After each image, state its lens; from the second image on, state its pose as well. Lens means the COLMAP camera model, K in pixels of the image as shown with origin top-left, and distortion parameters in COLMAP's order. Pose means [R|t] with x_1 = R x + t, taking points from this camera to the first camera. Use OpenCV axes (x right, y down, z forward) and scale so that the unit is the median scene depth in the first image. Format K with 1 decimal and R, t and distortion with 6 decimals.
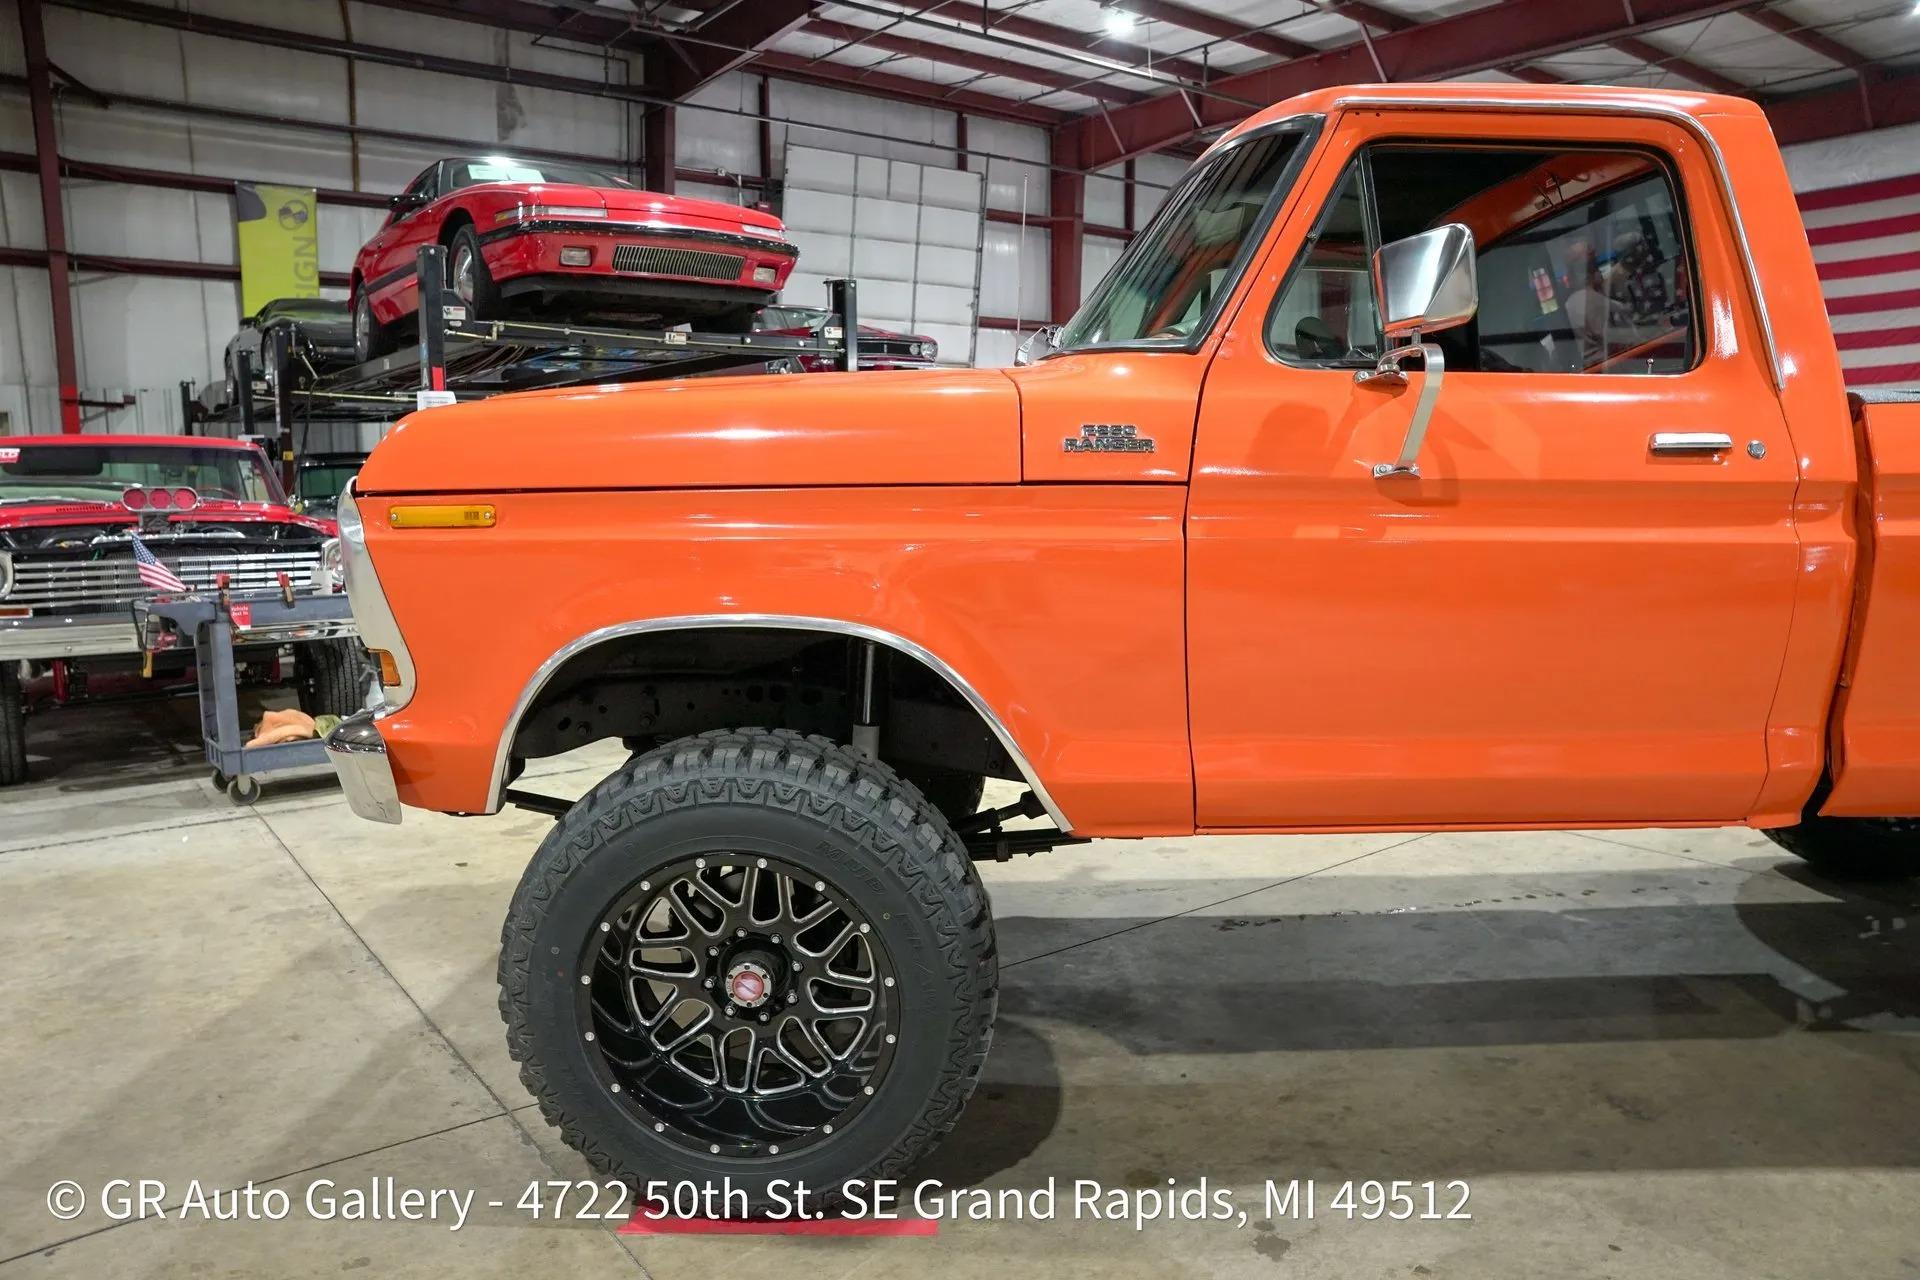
lens RADIAL K [[1316.1, 0, 965.4], [0, 1316.1, 632.5], [0, 0, 1]] dist [-0.142453, 0.111445]
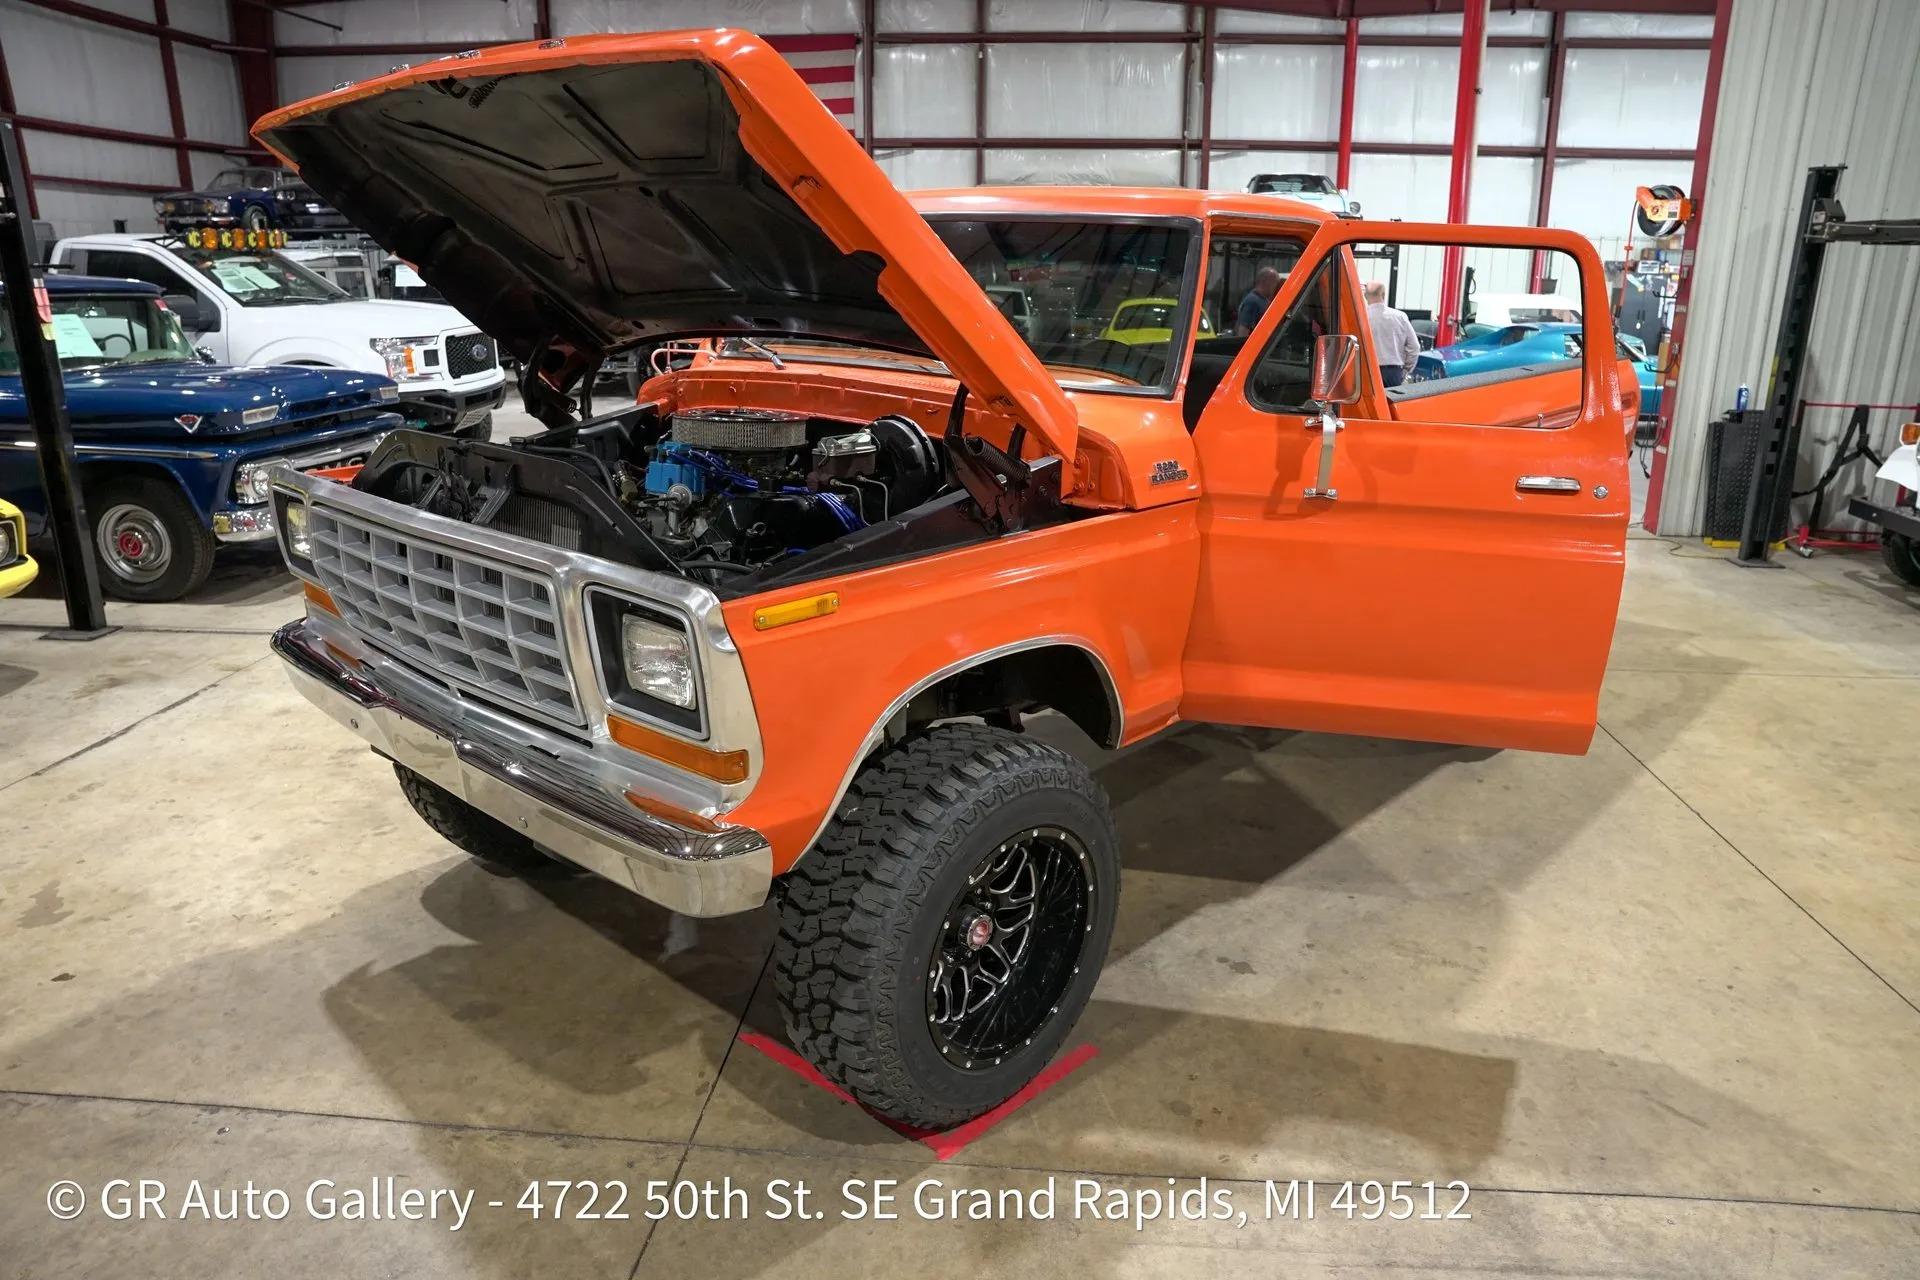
lens RADIAL K [[1316.1, 0, 962.4], [0, 1316.1, 640.8], [0, 0, 1]] dist [-0.142453, 0.111445]
pose [[0.673911, -0.196270, 0.712266, -0.881281], [0.076429, 0.977416, 0.197020, -0.216683], [-0.734849, -0.078336, 0.673692, 0.164744]]
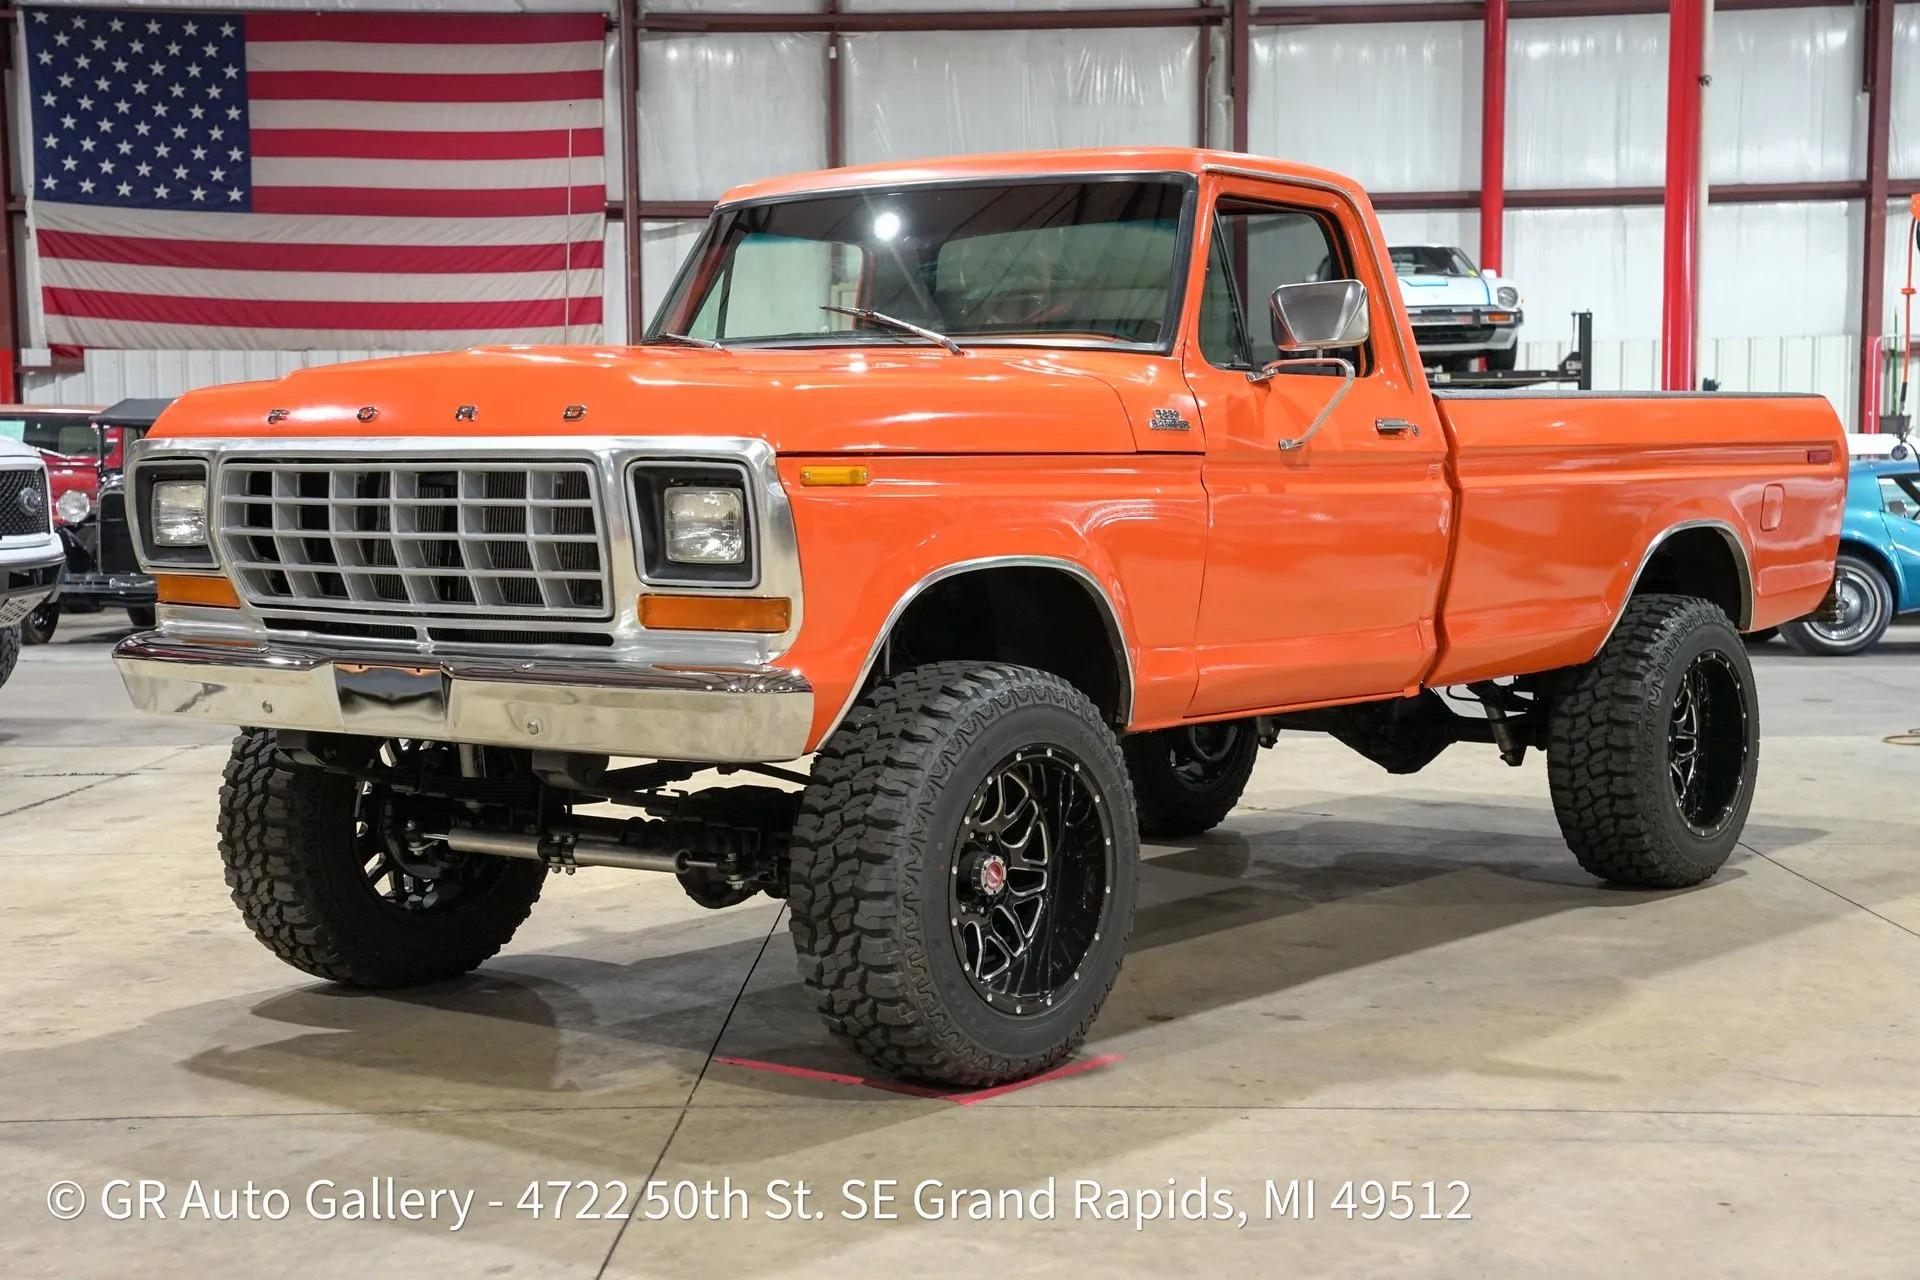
lens RADIAL K [[2745.7, 0, 957.5], [0, 2745.7, 644.0], [0, 0, 1]] dist [0.245563, 0.000000]
pose [[0.621941, -0.045423, 0.781746, -1.842128], [0.096157, 0.995191, -0.018675, 0.092579], [-0.777138, 0.086785, 0.623318, -0.472185]]
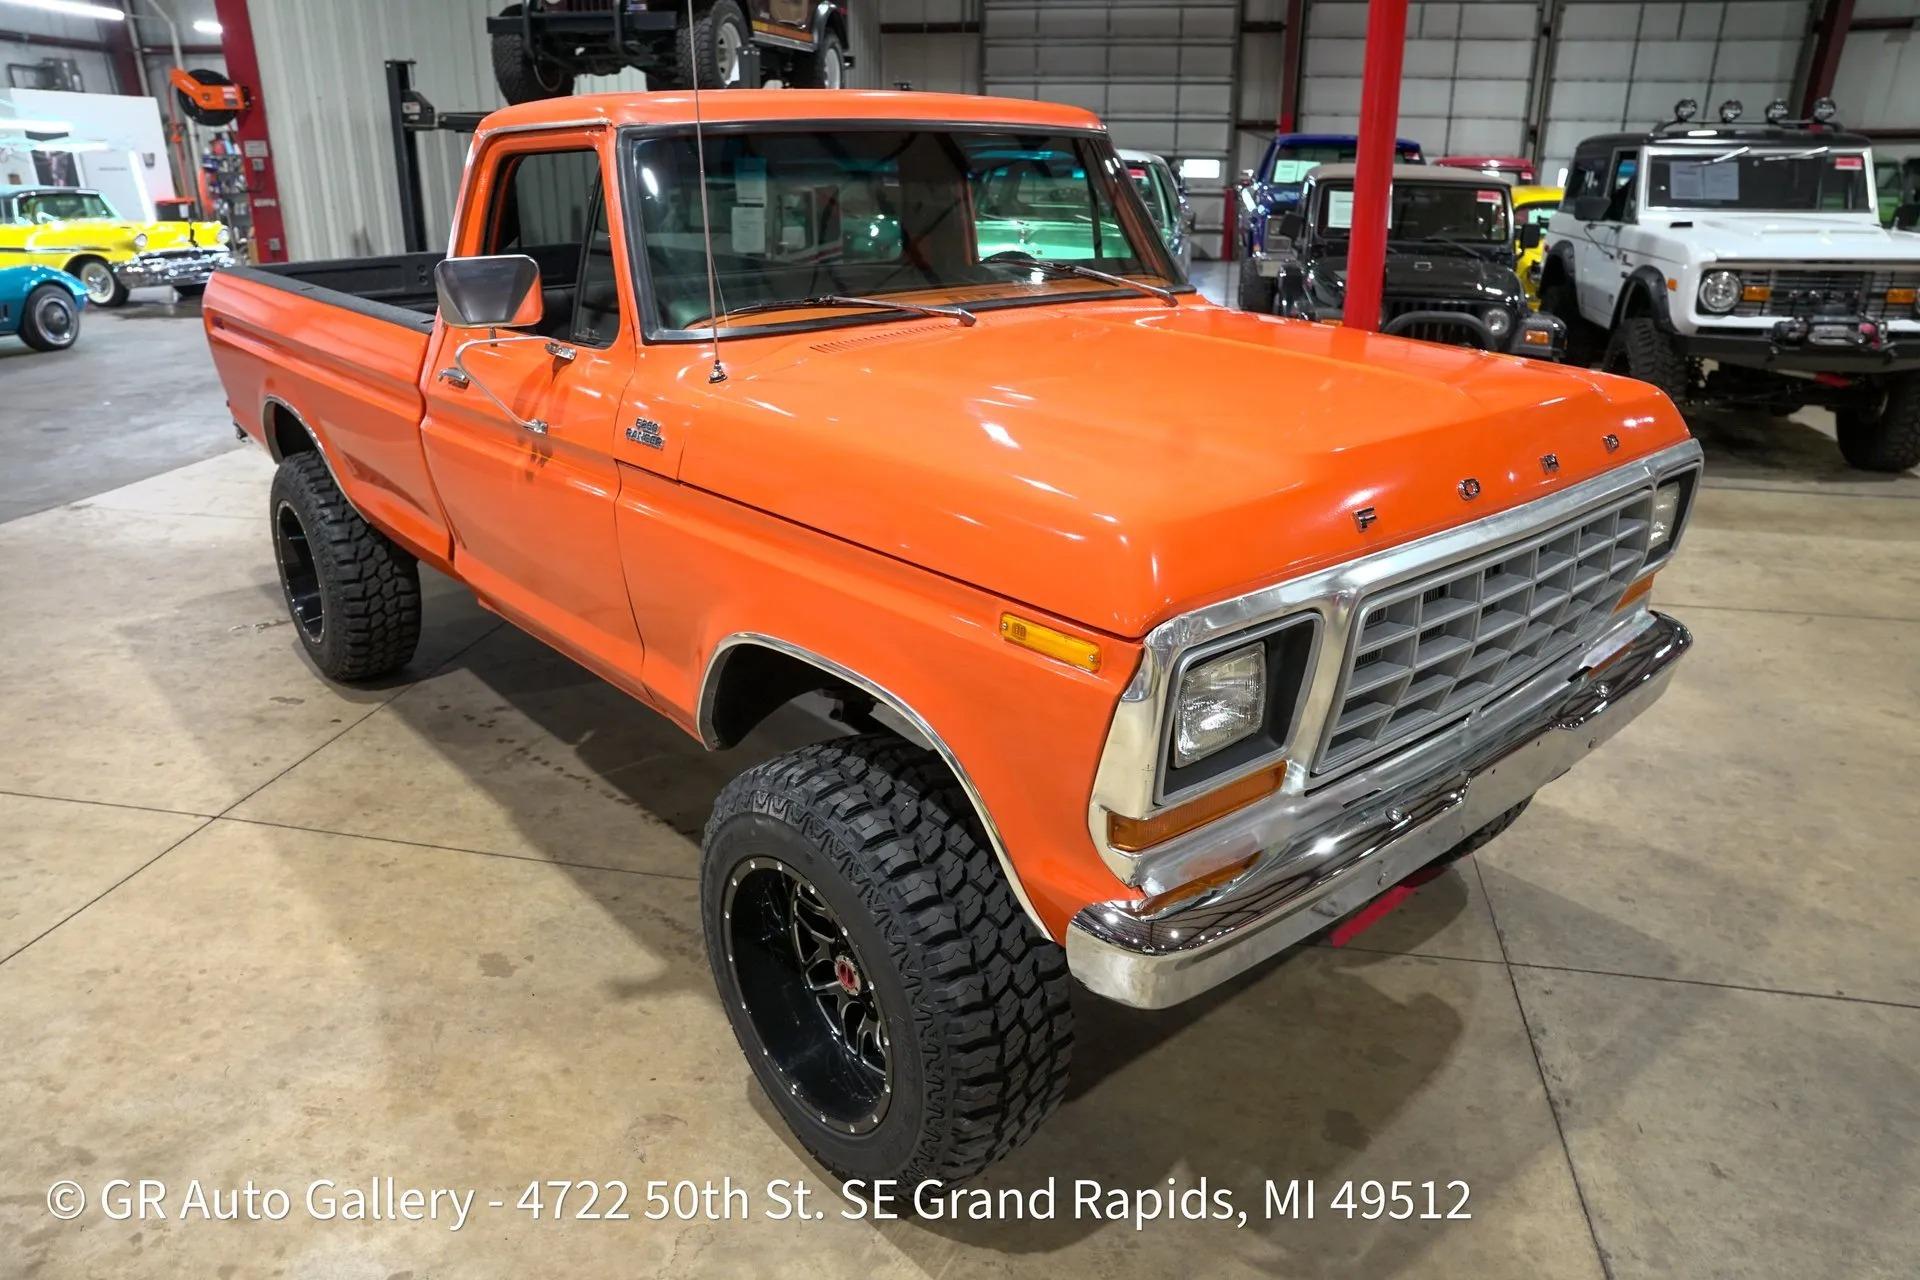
lens RADIAL K [[1316.1, 0, 964.1], [0, 1316.1, 639.0], [0, 0, 1]] dist [-0.142453, 0.111445]
pose [[-0.660483, -0.262942, 0.703295, -0.796611], [0.089723, 0.902325, 0.421615, -0.463369], [-0.745461, 0.341571, -0.572378, 1.990706]]
